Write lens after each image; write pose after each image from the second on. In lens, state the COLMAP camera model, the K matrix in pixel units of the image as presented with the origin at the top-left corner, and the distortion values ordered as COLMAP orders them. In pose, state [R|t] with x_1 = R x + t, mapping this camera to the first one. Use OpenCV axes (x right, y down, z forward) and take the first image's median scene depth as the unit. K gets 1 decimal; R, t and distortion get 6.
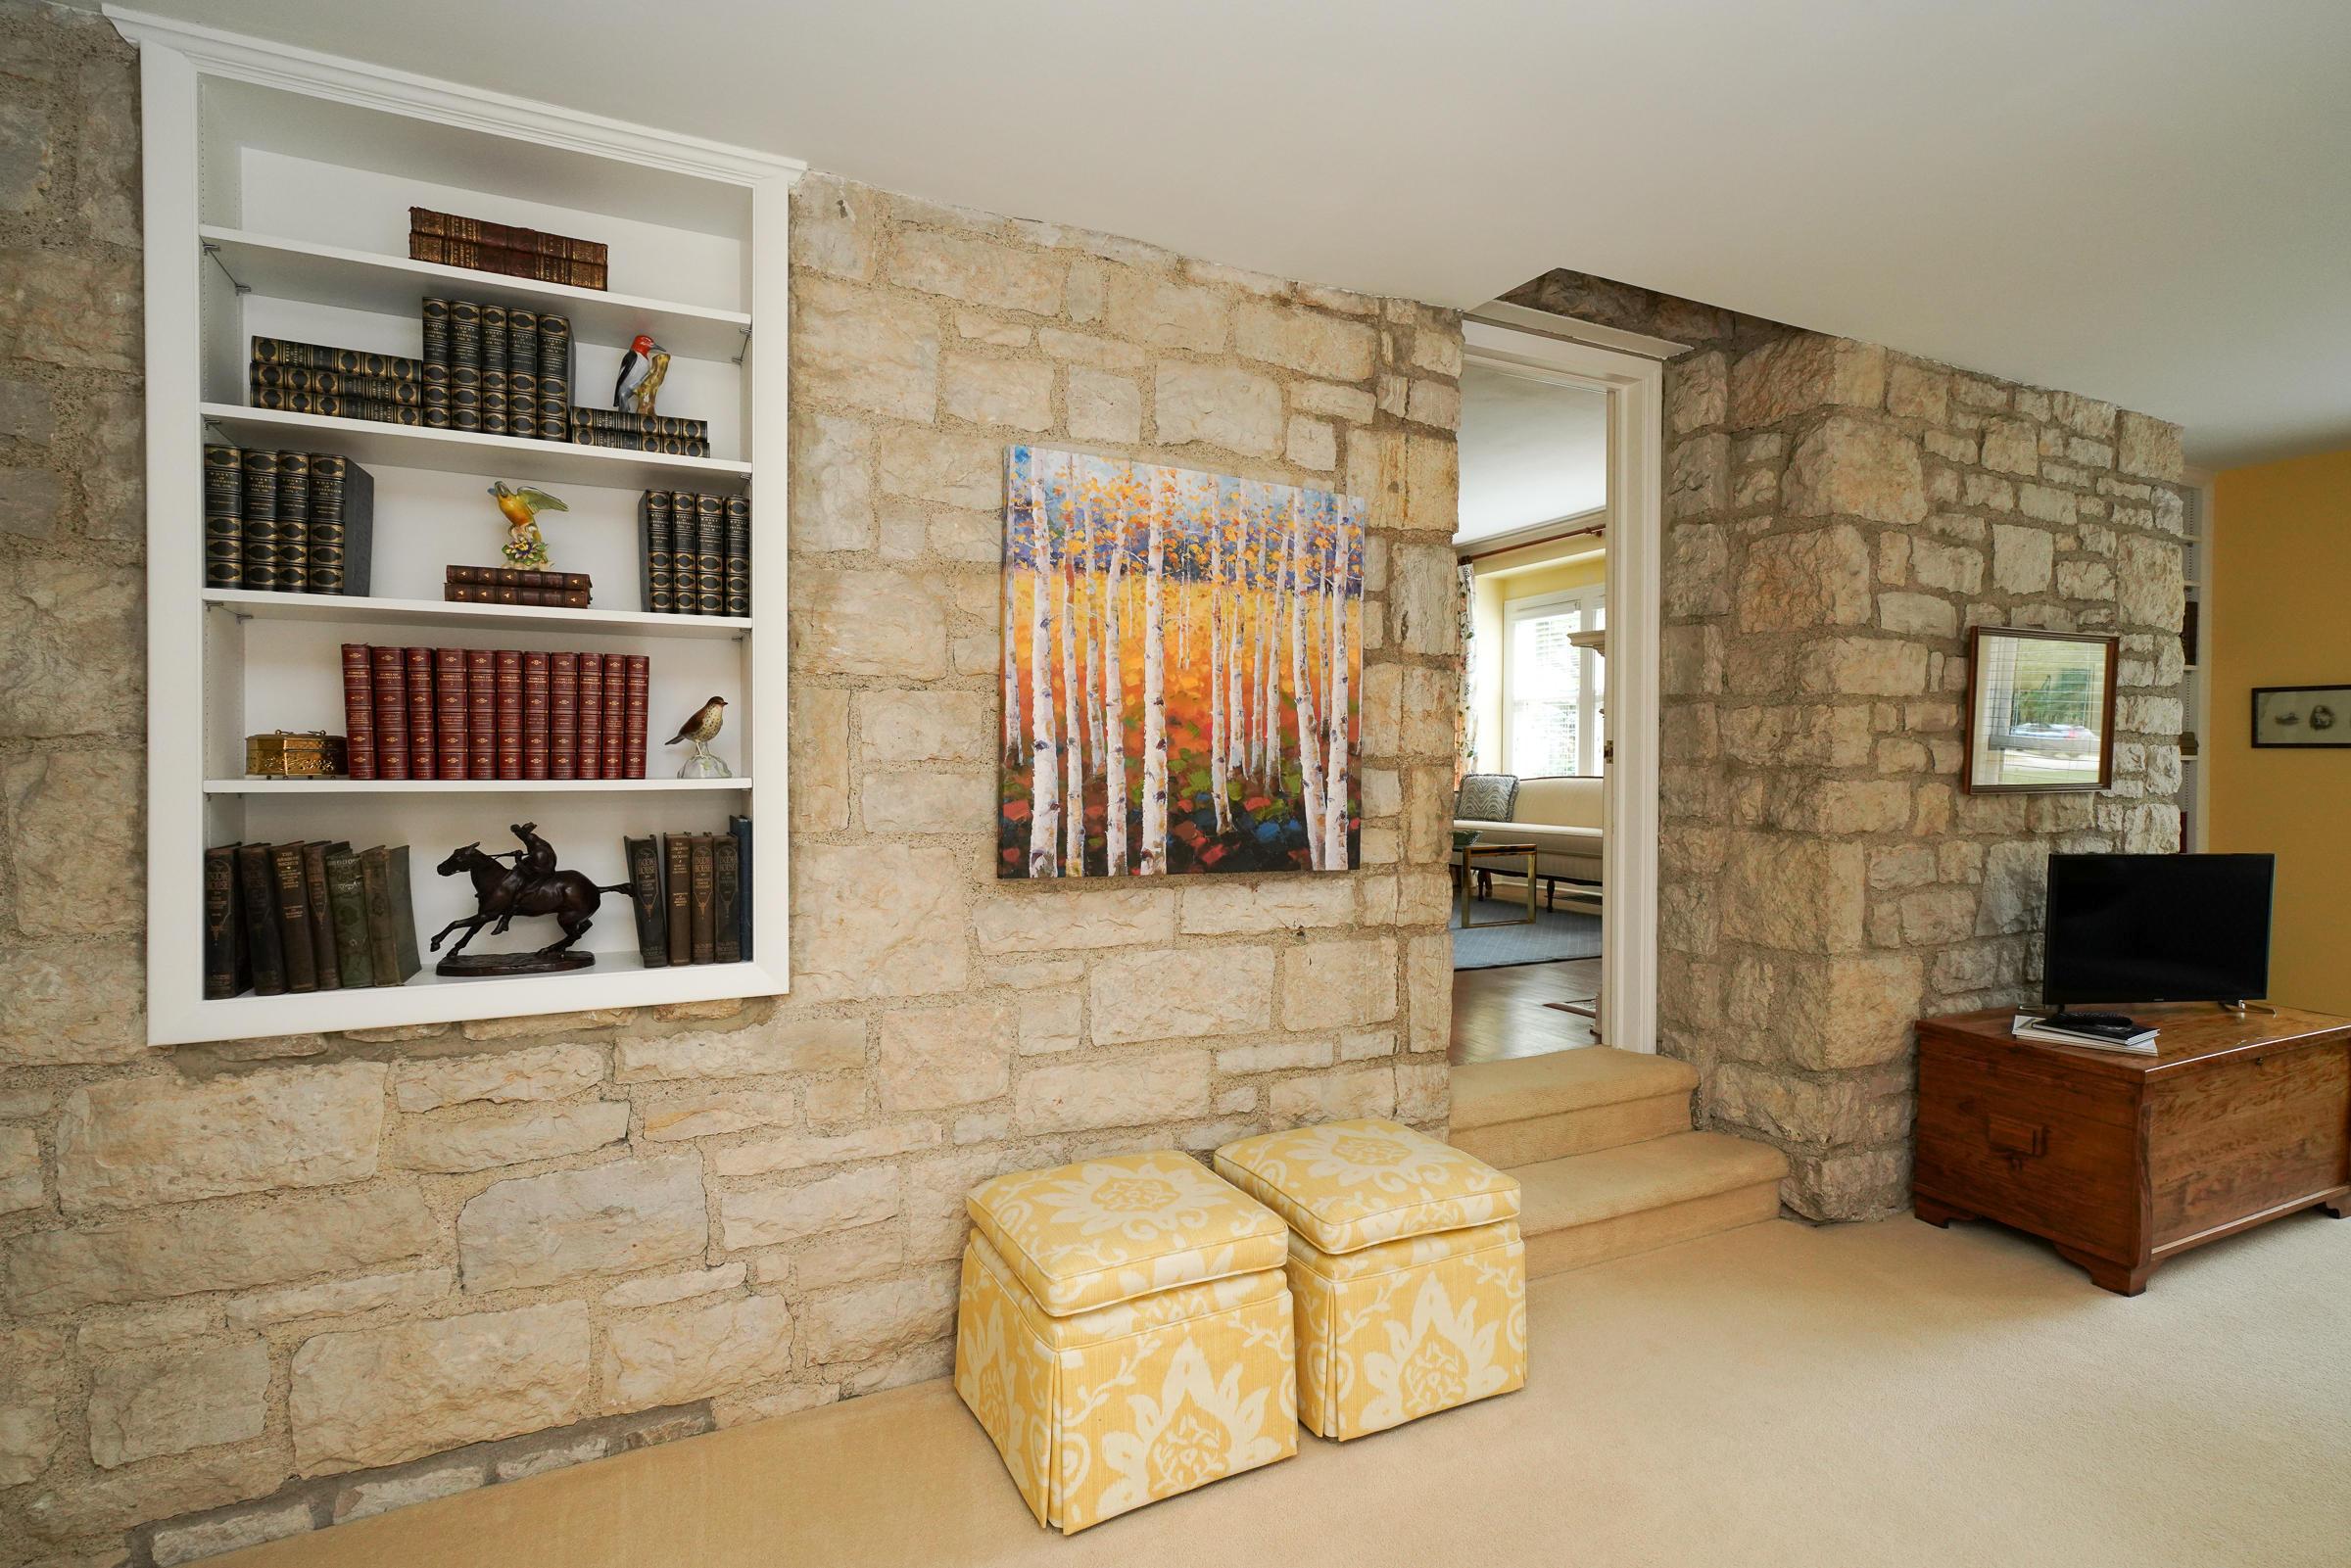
lens RADIAL K [[1181.3, 0, 1169.3], [0, 1181.3, 778.3], [0, 0, 1]] dist [0.003508, -0.000155]
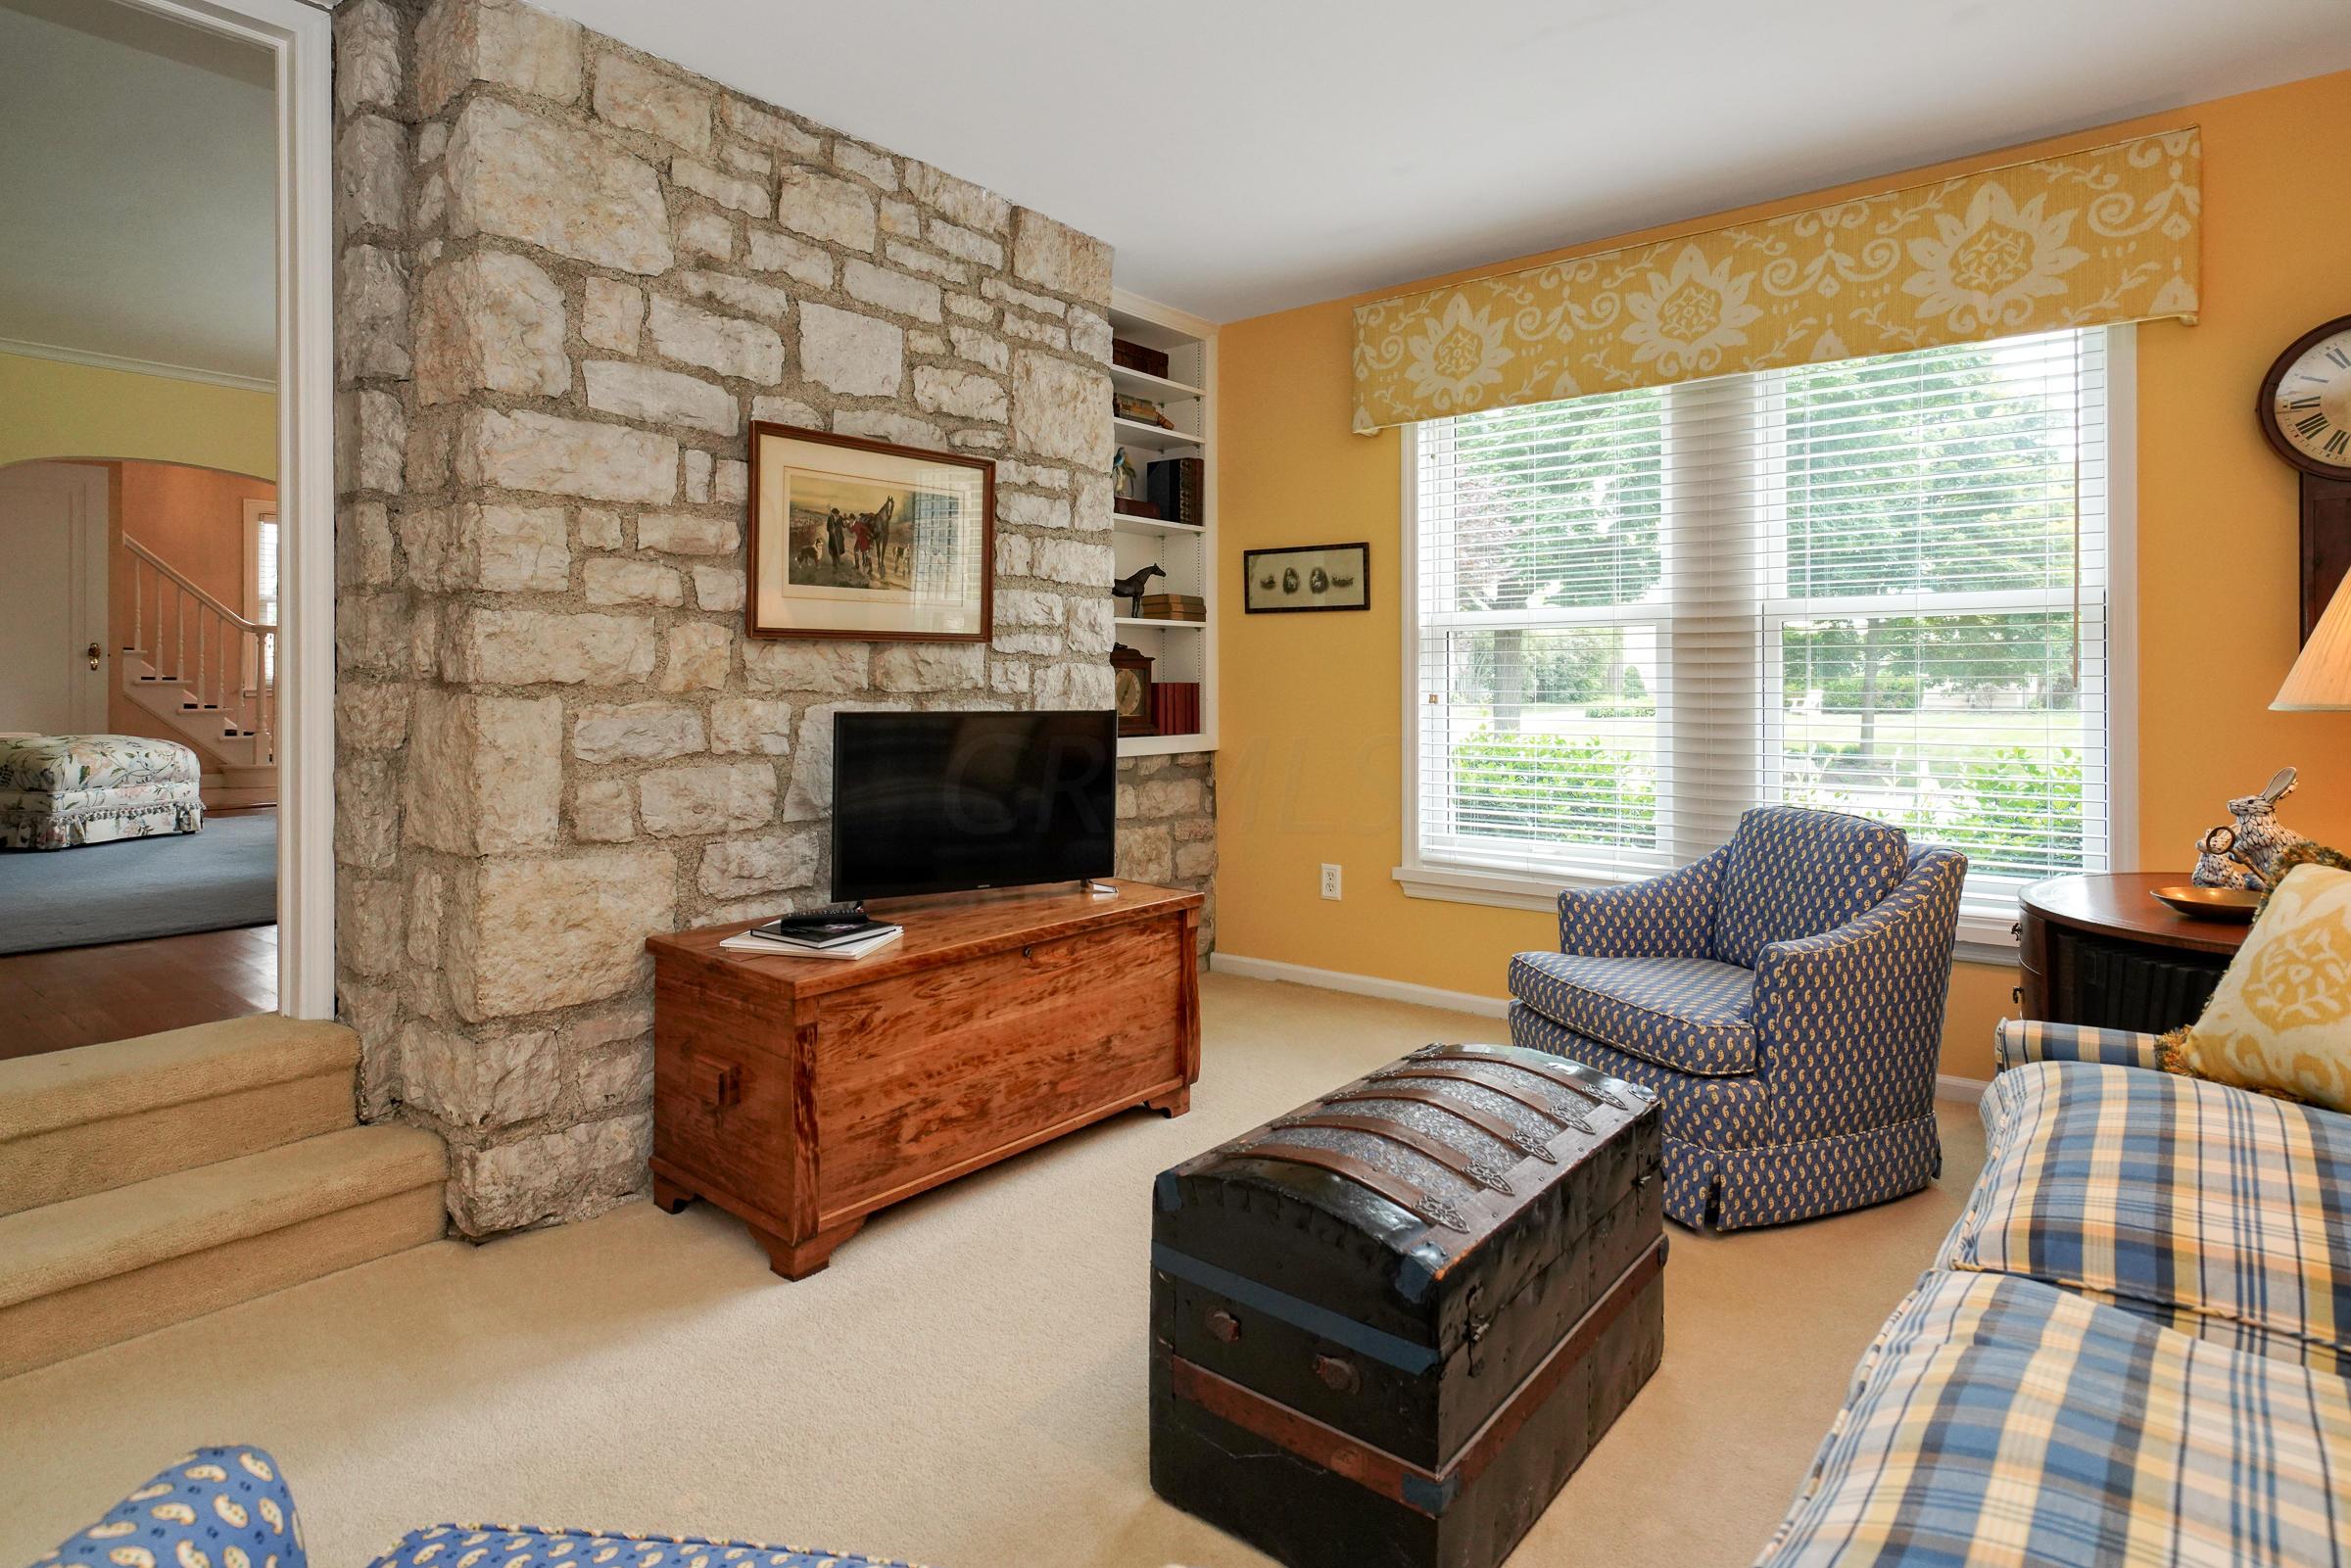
lens RADIAL K [[1251.4, 0, 1216.4], [0, 1251.4, 681.9], [0, 0, 1]] dist [-0.001293, 0.000353]
pose [[0.904627, -0.002676, 0.426195, 0.610986], [0.010239, 0.999828, -0.015455, 0.058974], [-0.426081, 0.018345, 0.904499, 0.131564]]
